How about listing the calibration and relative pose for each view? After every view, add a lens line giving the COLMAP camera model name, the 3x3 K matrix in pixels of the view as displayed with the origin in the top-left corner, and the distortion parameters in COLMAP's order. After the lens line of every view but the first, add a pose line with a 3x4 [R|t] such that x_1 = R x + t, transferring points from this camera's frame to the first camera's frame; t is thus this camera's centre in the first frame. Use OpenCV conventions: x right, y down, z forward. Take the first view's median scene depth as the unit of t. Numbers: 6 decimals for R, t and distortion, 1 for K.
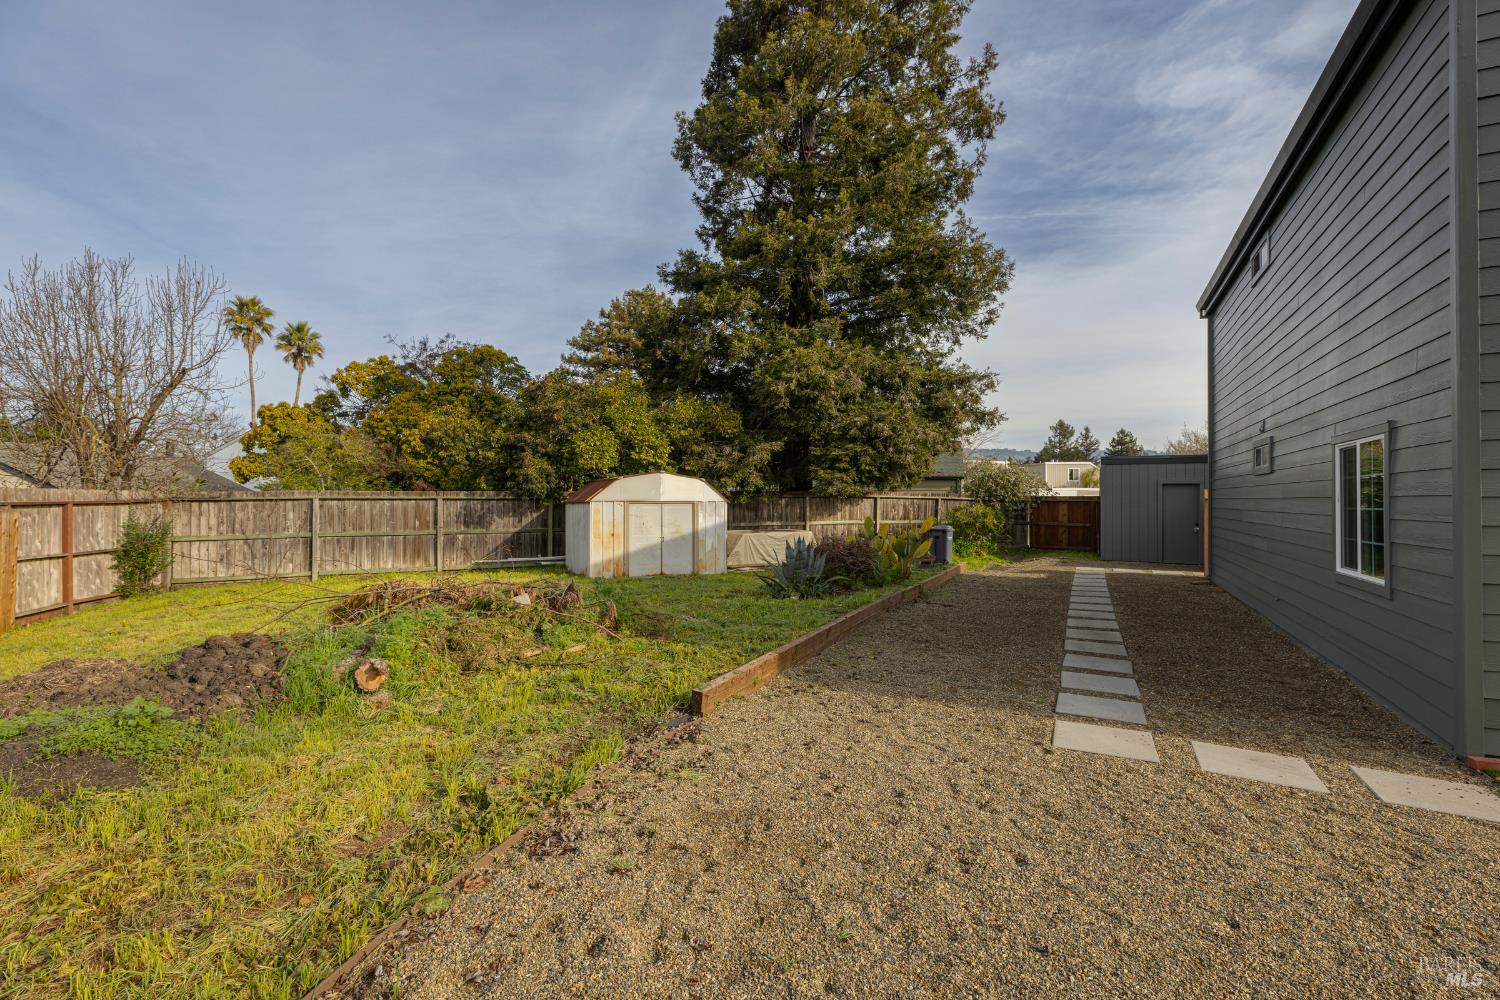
lens RADIAL K [[667.0, 0, 741.9], [0, 667.0, 496.0], [0, 0, 1]] dist [0.004300, 0.000053]
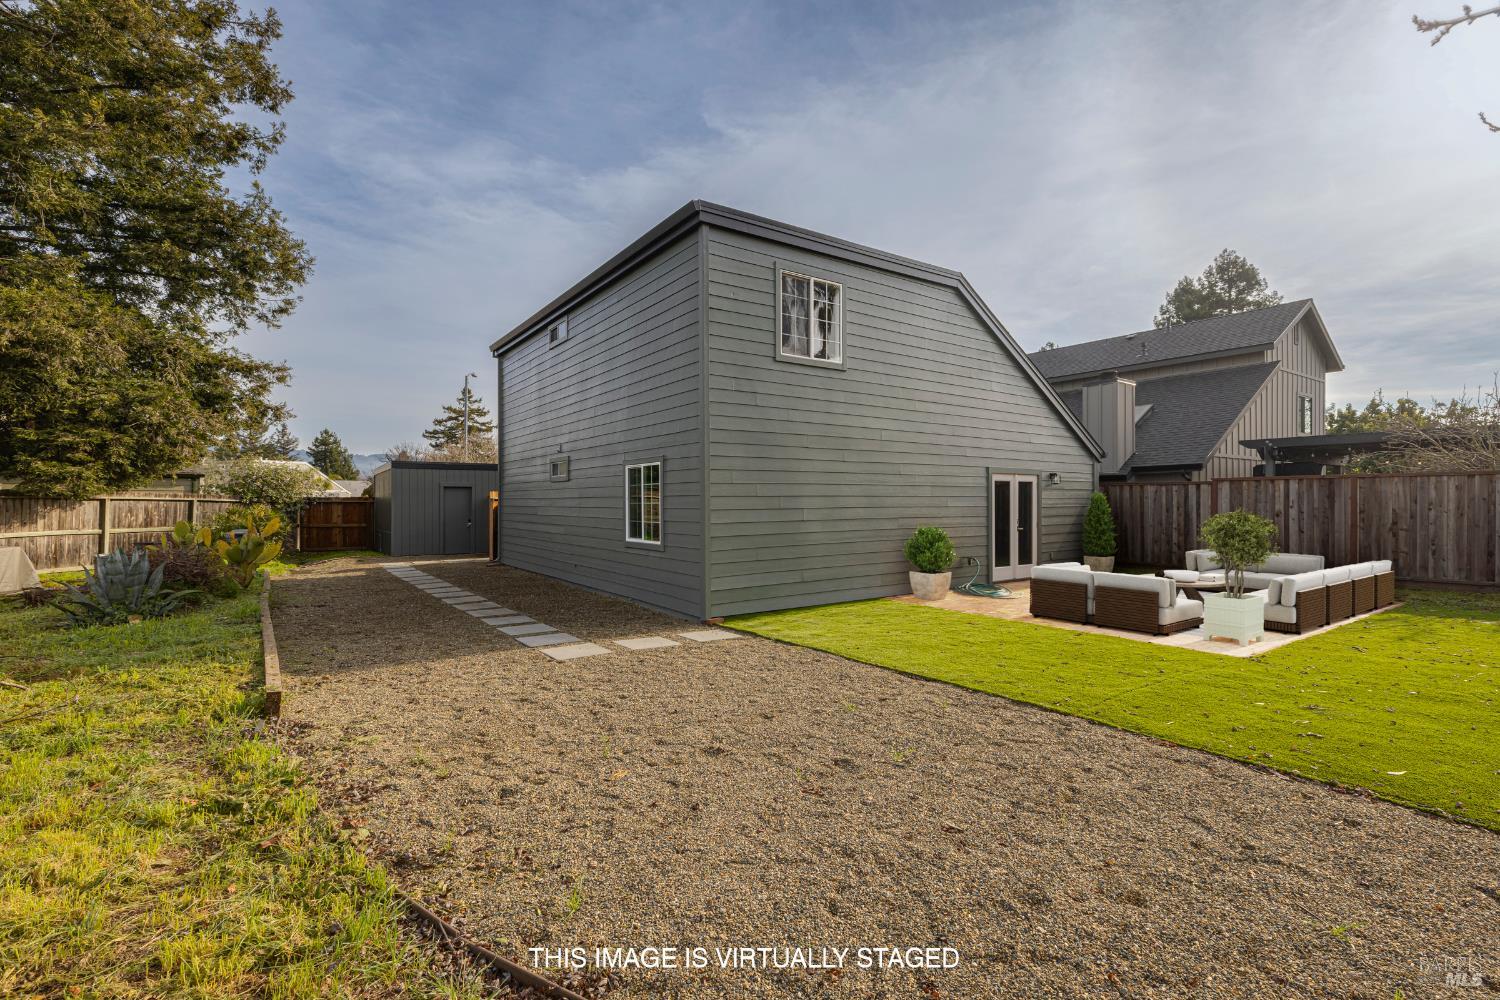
lens RADIAL K [[678.7, 0, 750.0], [0, 678.7, 500.0], [0, 0, 1]] dist [-0.001705, 0.000020]
pose [[0.464699, -0.002776, 0.885464, -0.176223], [0.000476, 0.999996, 0.002886, 0.001768], [-0.885469, -0.000920, 0.464698, -0.025341]]
